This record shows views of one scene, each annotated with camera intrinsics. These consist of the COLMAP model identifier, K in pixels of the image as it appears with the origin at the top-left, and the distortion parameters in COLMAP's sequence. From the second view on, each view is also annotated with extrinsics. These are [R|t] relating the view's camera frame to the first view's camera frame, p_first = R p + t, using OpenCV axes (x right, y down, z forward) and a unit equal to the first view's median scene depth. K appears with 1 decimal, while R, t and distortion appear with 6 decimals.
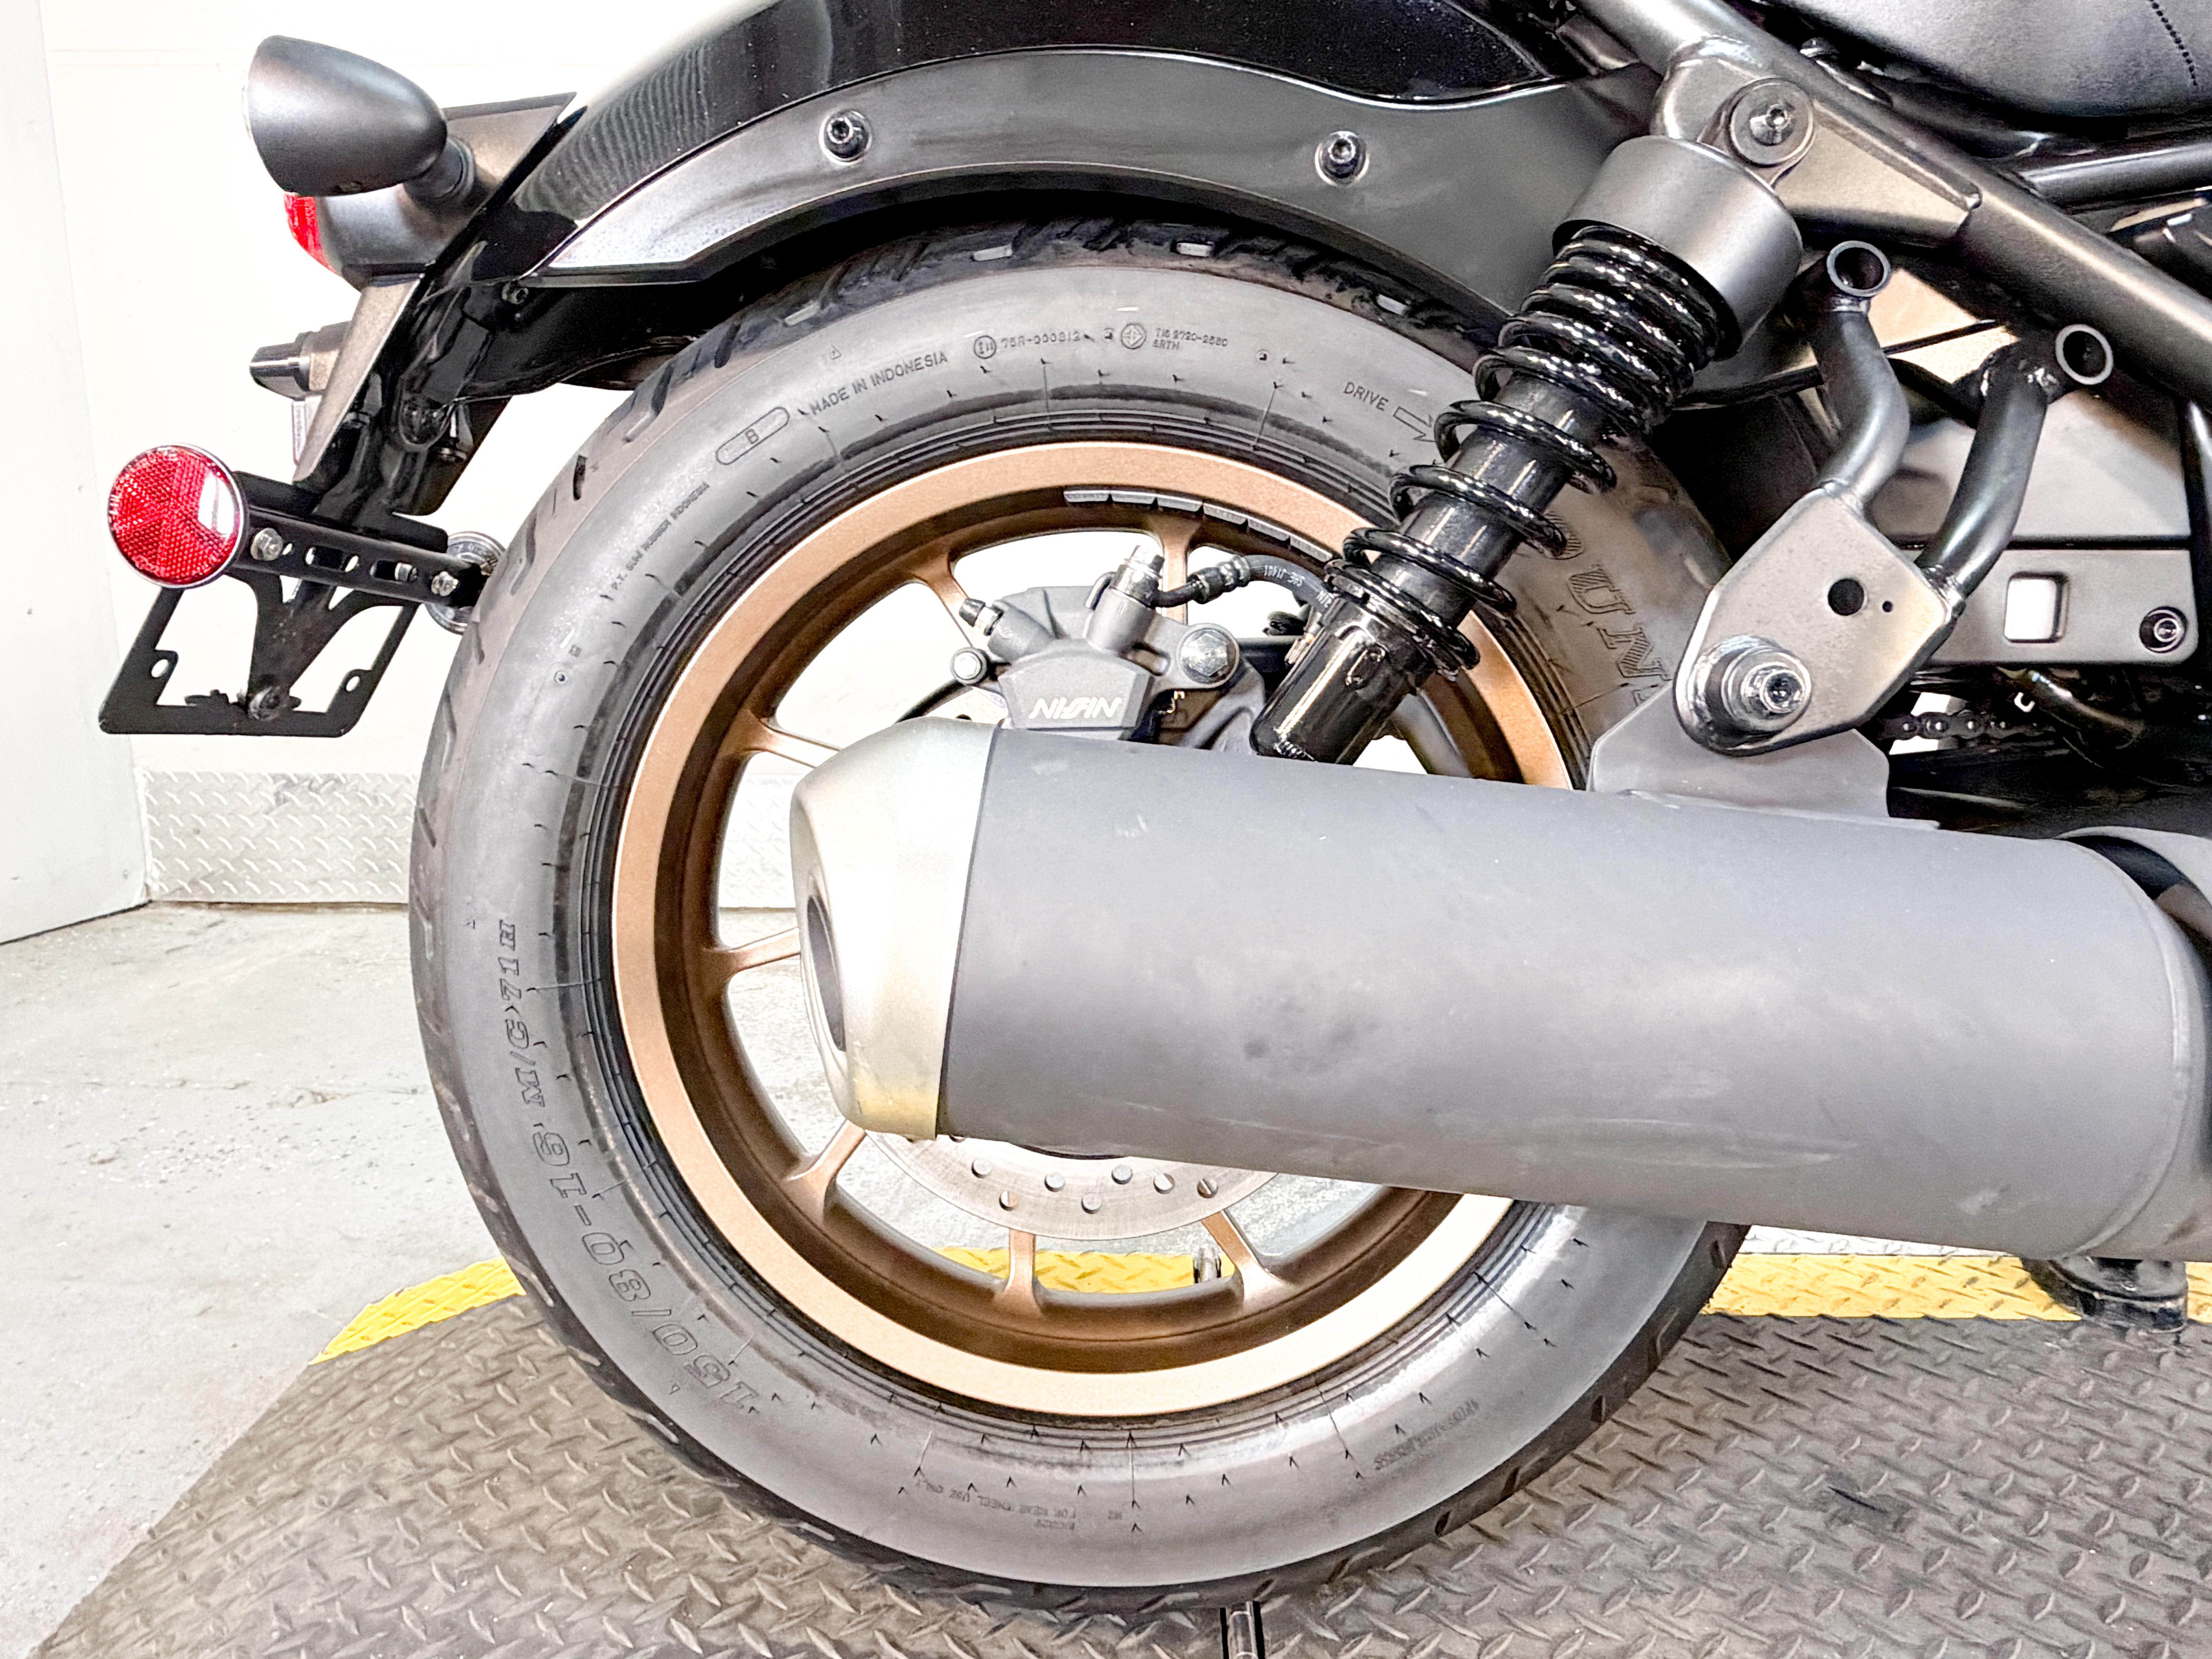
lens RADIAL K [[1460.4, 0, 1056.0], [0, 1460.4, 830.4], [0, 0, 1]] dist [-0.003550, 0.005296]
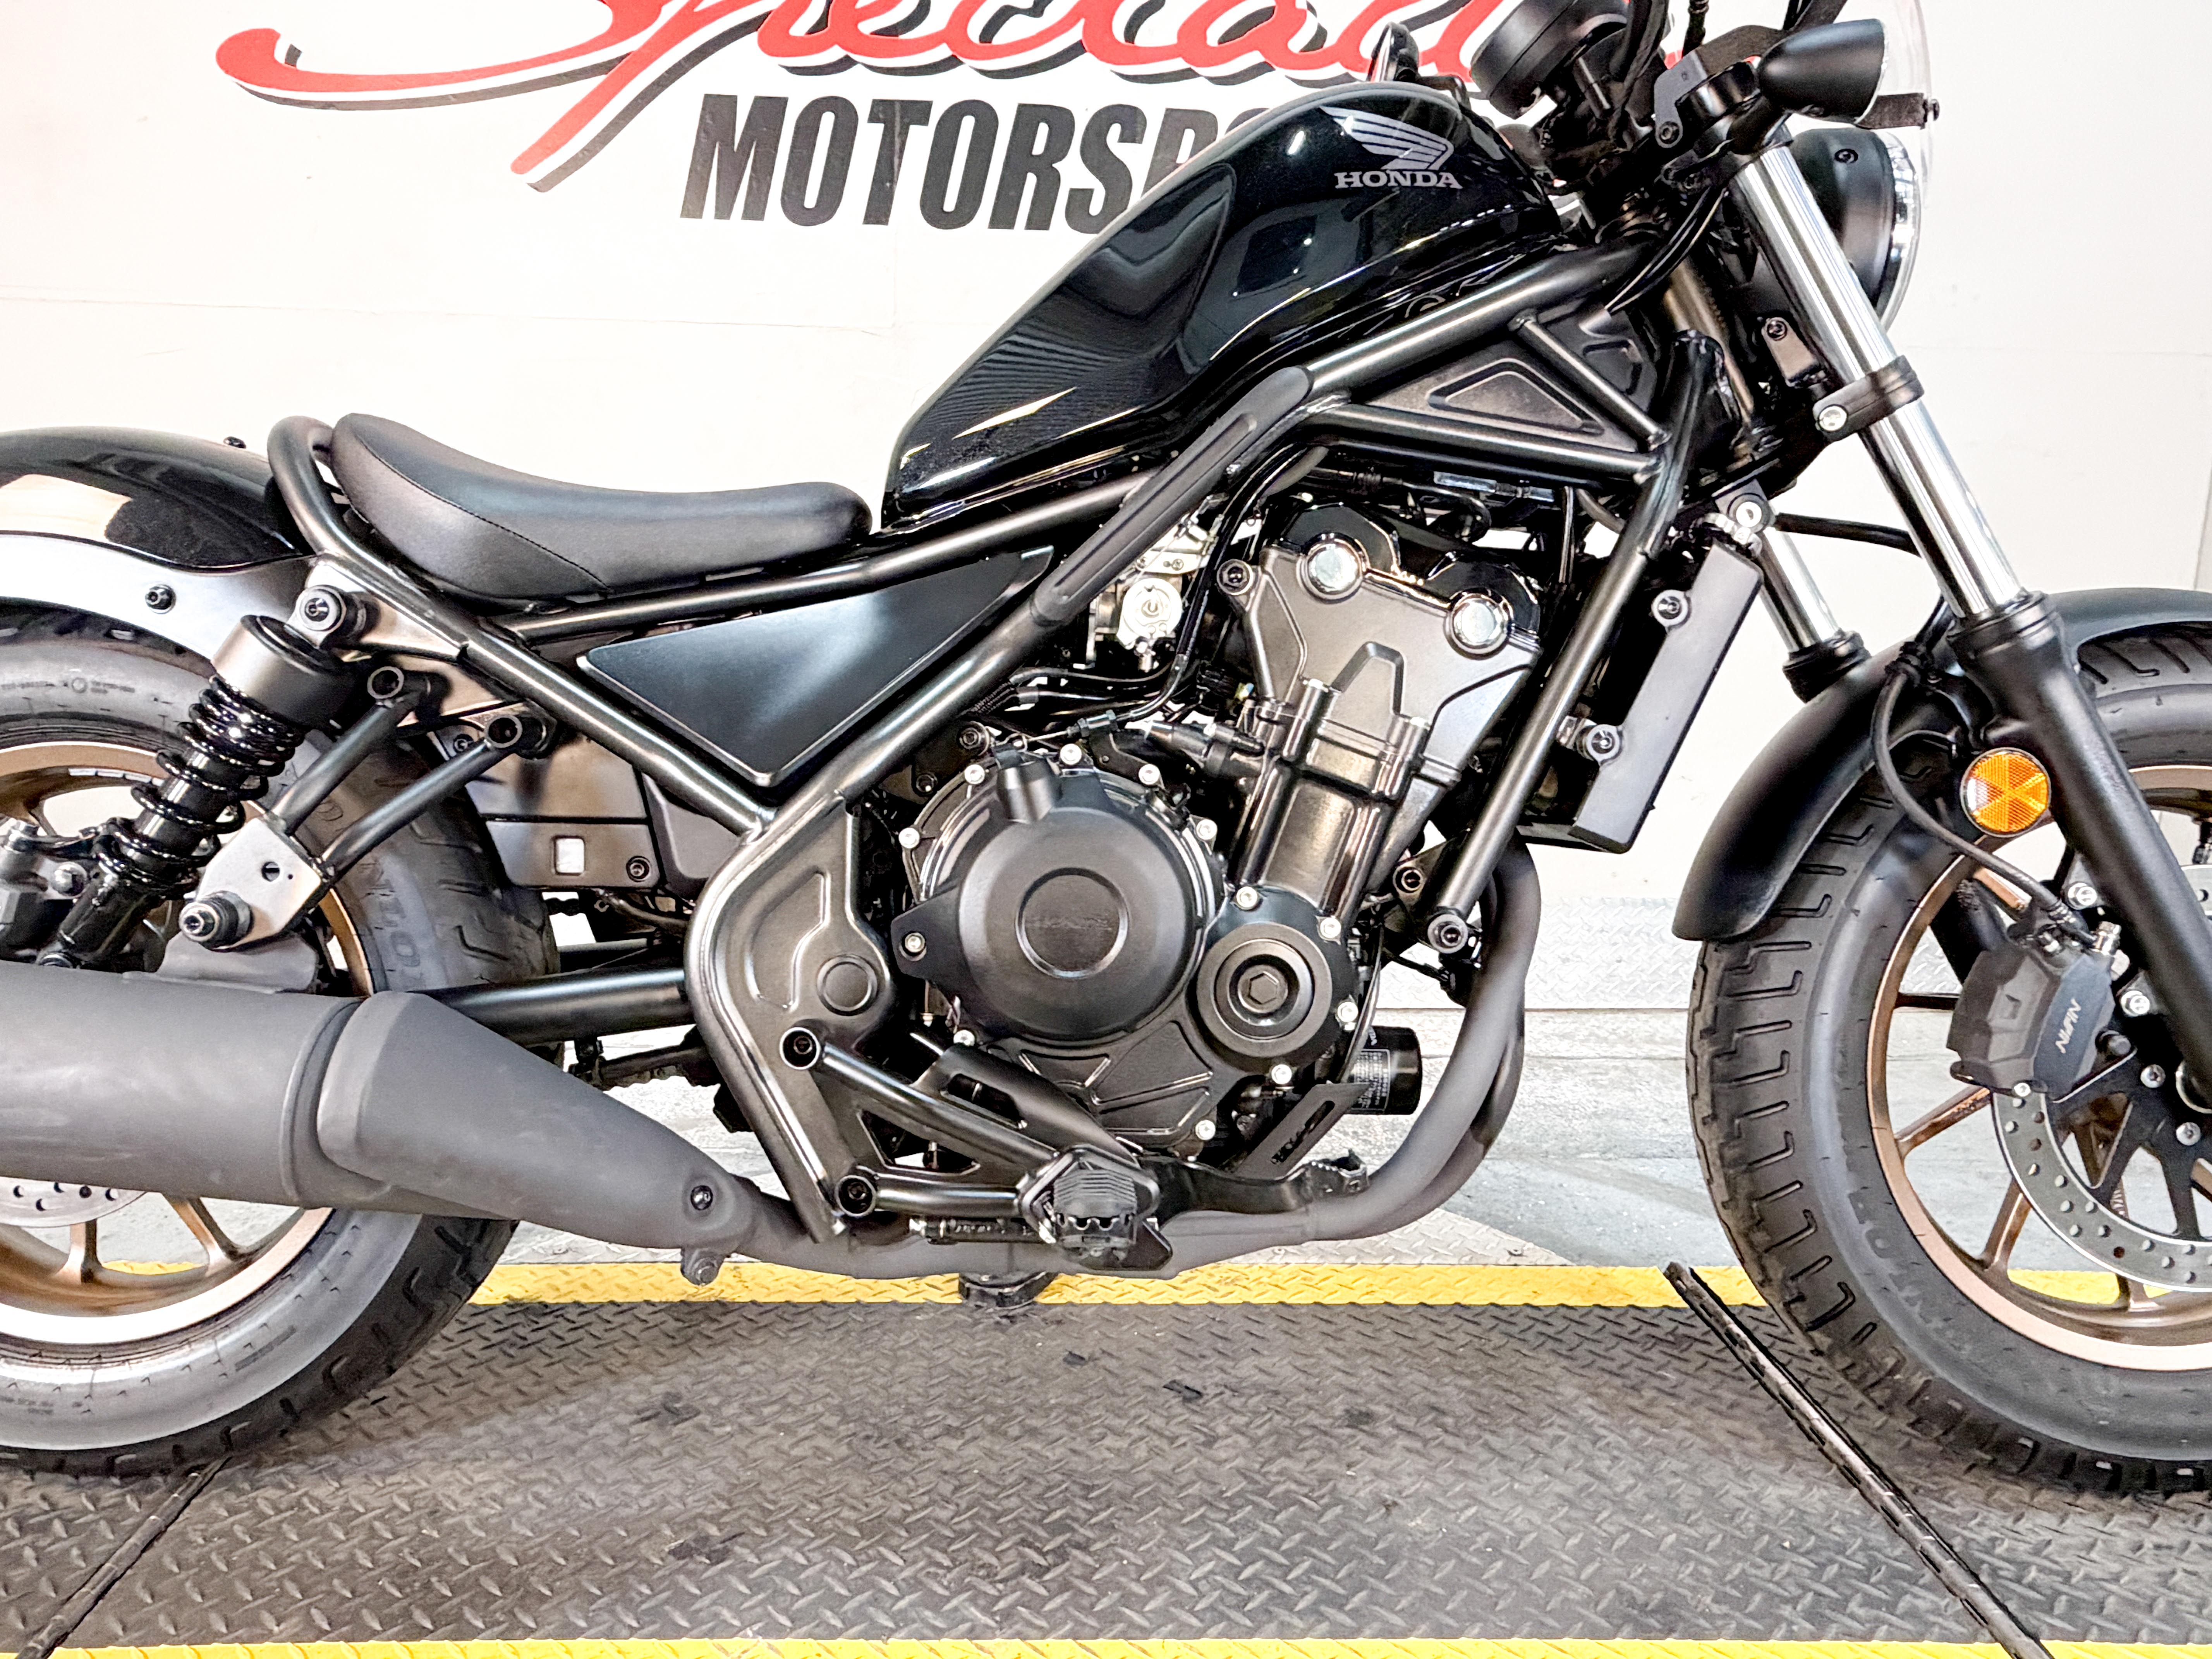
lens RADIAL K [[1460.4, 0, 1059.9], [0, 1460.4, 826.4], [0, 0, 1]] dist [-0.003550, 0.005296]
pose [[0.998170, 0.010837, 0.059489, 0.918532], [-0.007307, 0.998216, -0.059252, -0.069766], [-0.060025, 0.058709, 0.996469, -0.631789]]
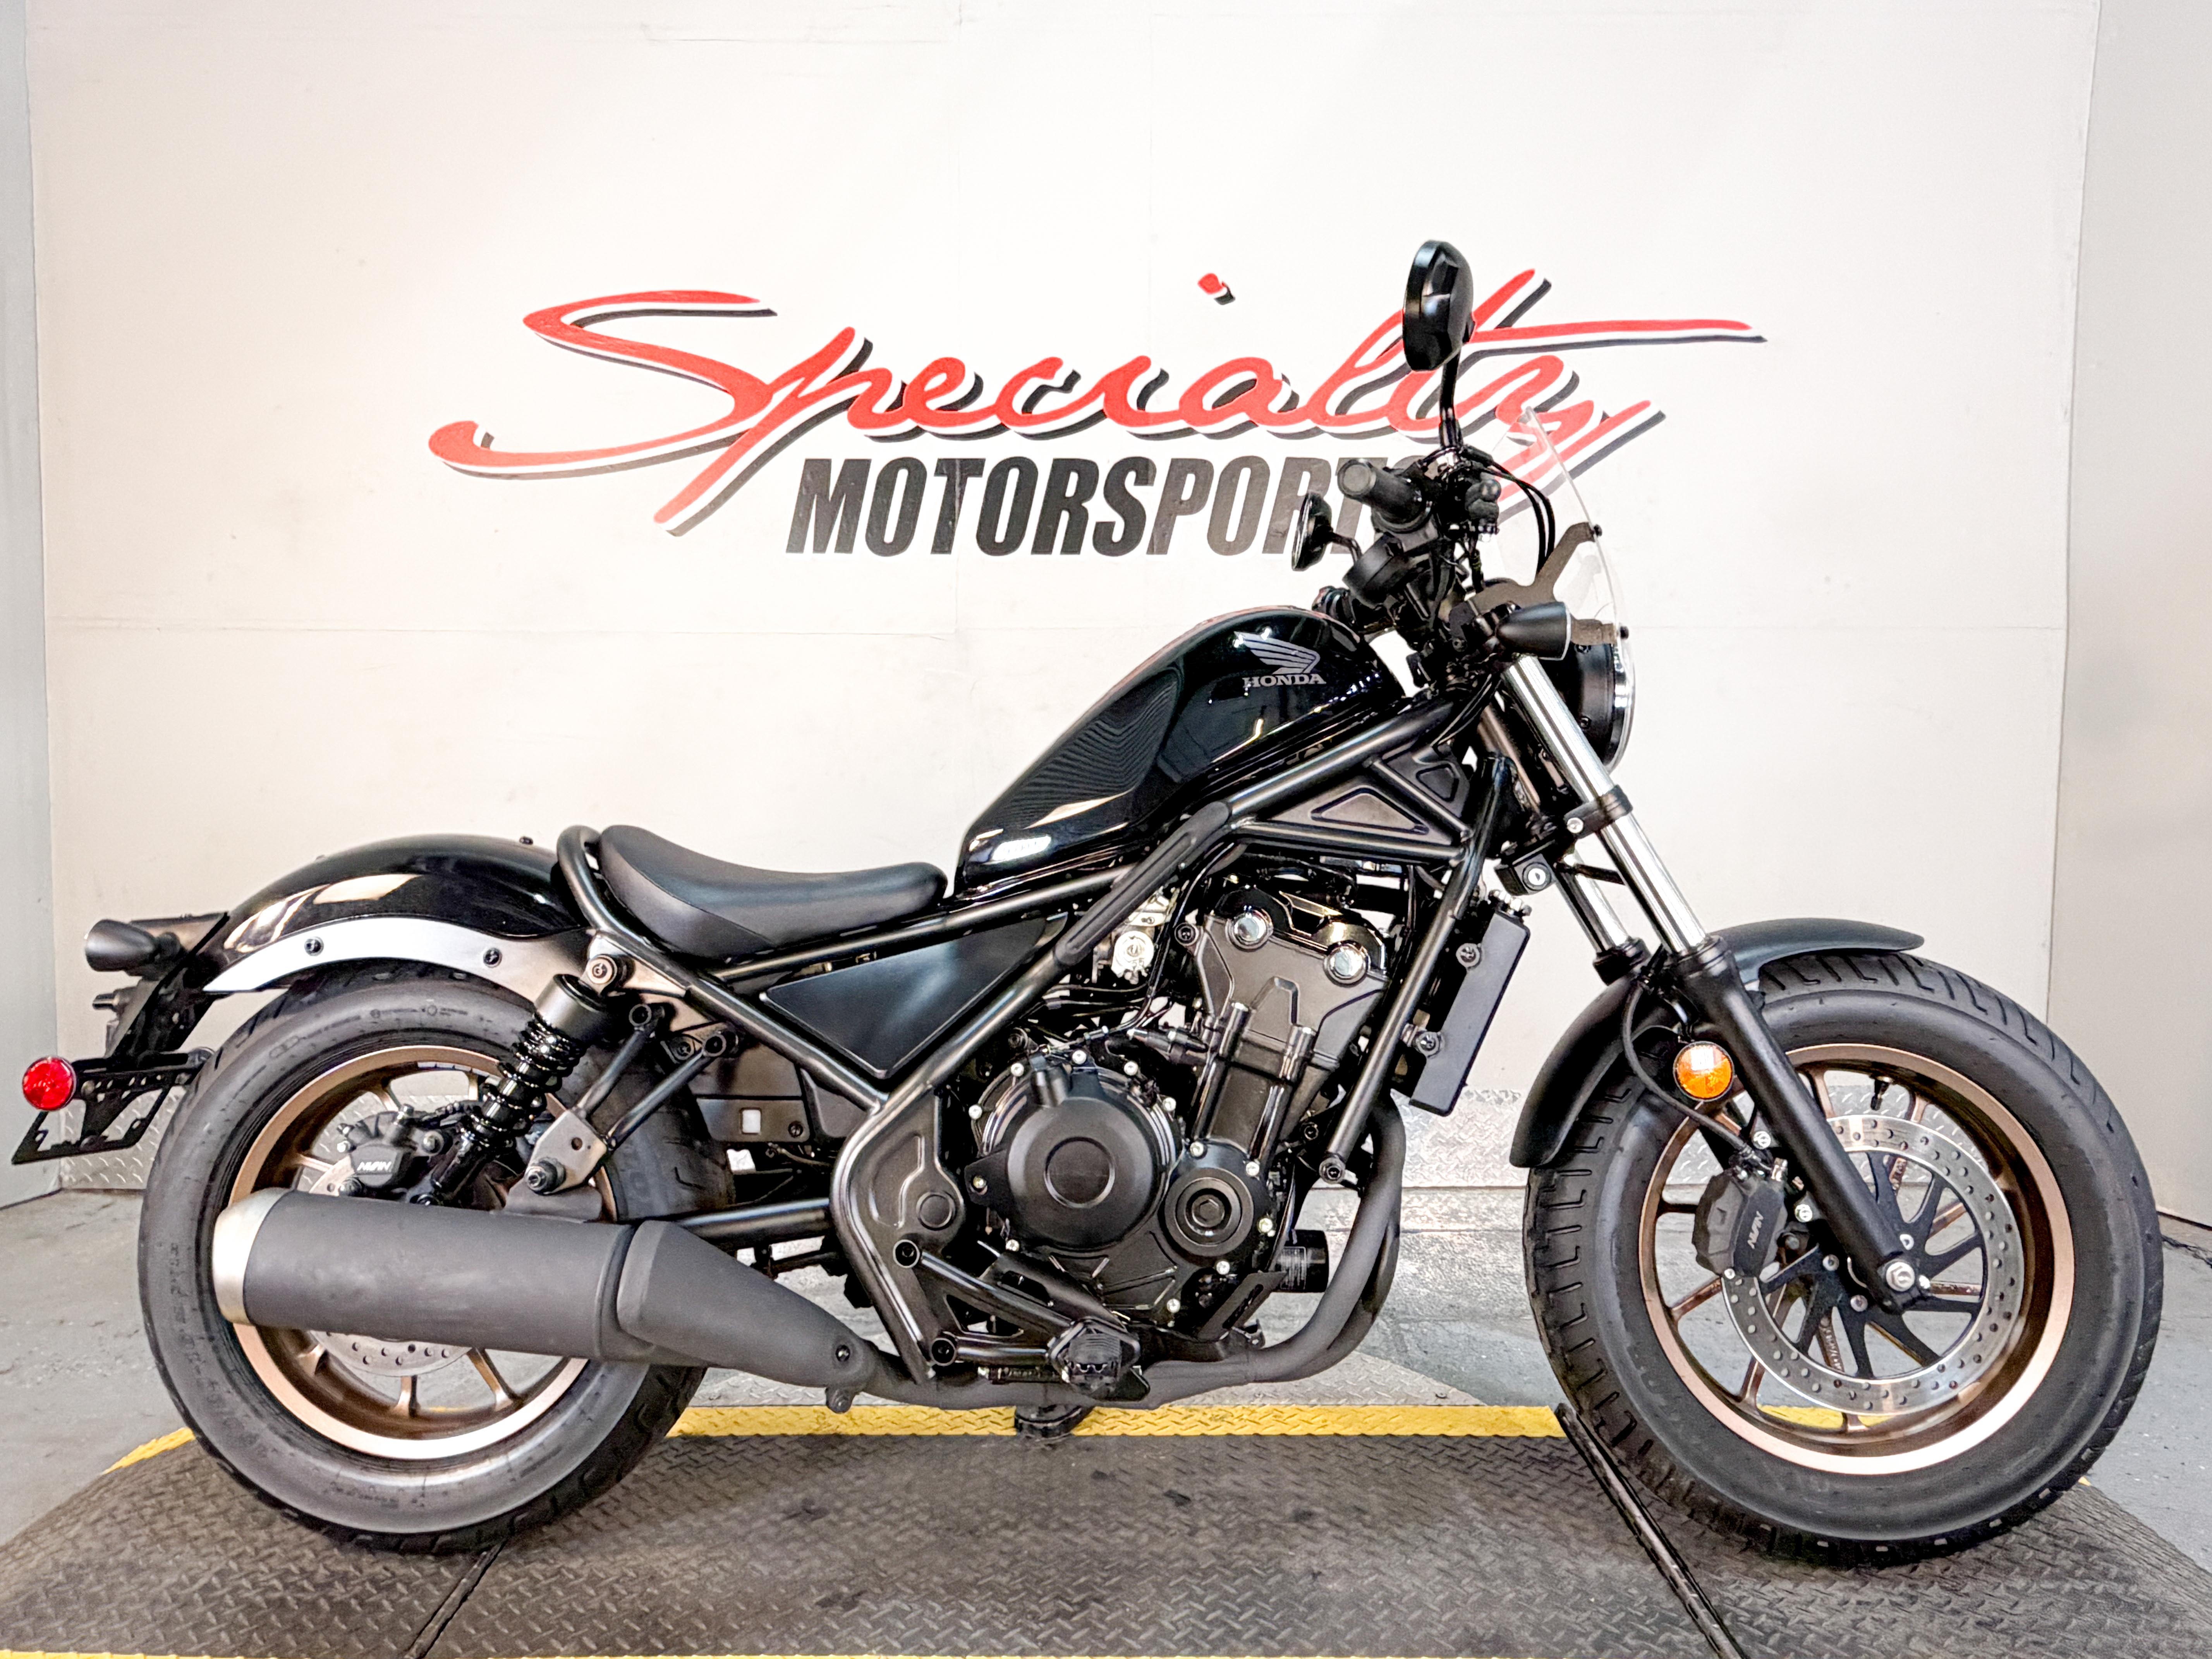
lens RADIAL K [[1460.4, 0, 1061.2], [0, 1460.4, 834.7], [0, 0, 1]] dist [-0.003550, 0.005296]
pose [[0.999805, -0.002253, 0.019621, 0.941454], [0.005252, 0.988030, -0.154170, -0.203014], [-0.019038, 0.154243, 0.987849, -1.368628]]
